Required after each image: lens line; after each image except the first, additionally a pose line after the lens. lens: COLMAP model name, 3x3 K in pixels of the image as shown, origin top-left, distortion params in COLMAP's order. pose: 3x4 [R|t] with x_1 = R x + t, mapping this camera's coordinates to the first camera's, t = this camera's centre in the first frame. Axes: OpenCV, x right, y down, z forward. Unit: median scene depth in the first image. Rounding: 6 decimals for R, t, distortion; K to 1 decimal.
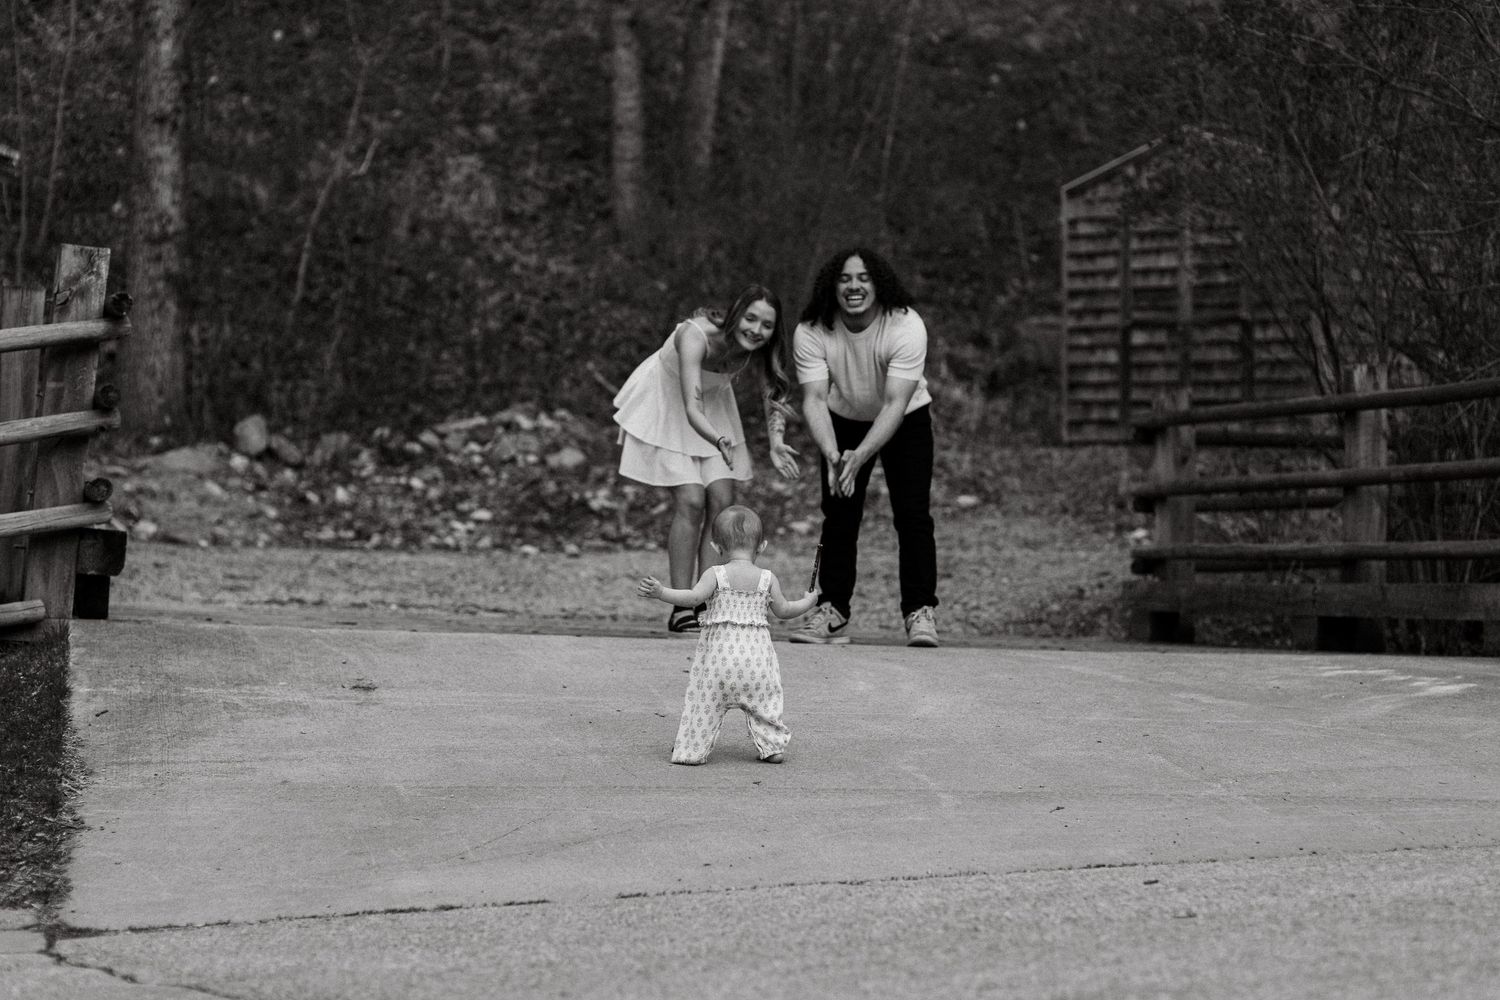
lens RADIAL K [[3373.3, 0, 747.2], [0, 3373.3, 501.1], [0, 0, 1]] dist [-0.029842, 0.000000]
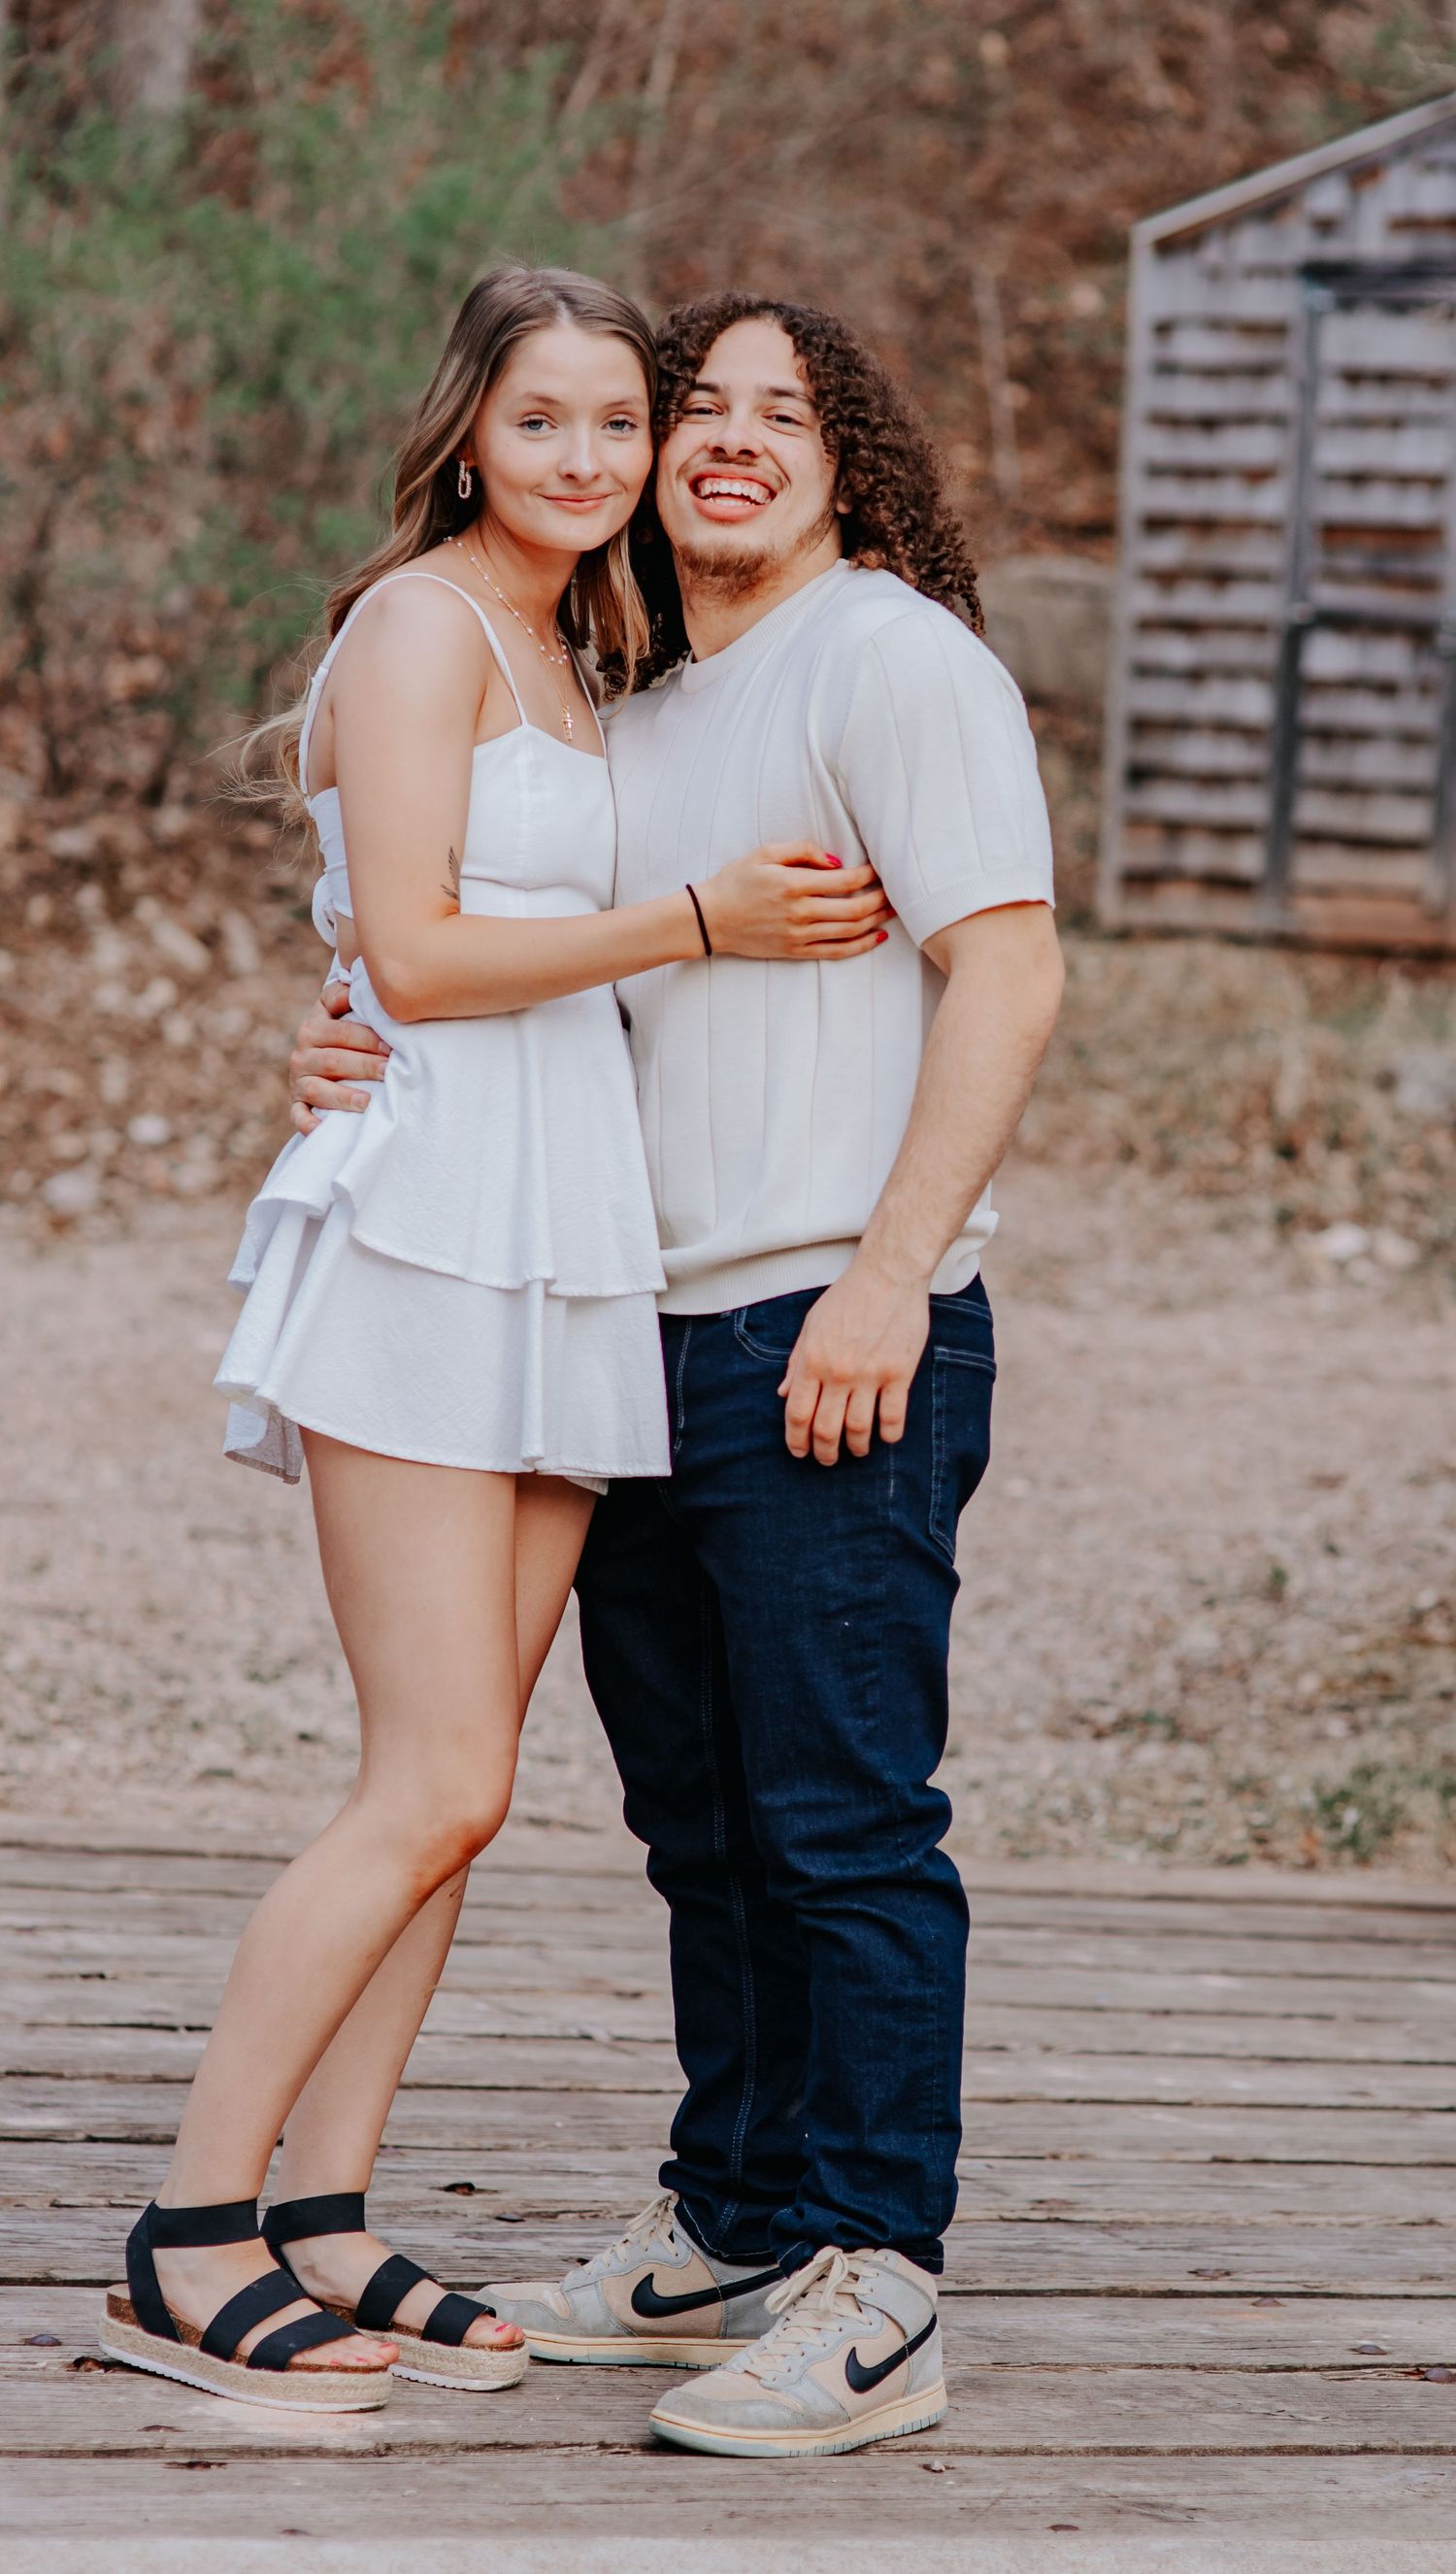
lens RADIAL K [[5680.5, 0, 735.7], [0, 5680.5, 1287.1], [0, 0, 1]] dist [-0.125354, 0.000000]
pose [[0.995460, 0.046788, 0.082890, 0.004126], [-0.055063, 0.993409, 0.100527, -0.038587], [-0.077640, -0.104635, 0.991475, 0.386703]]
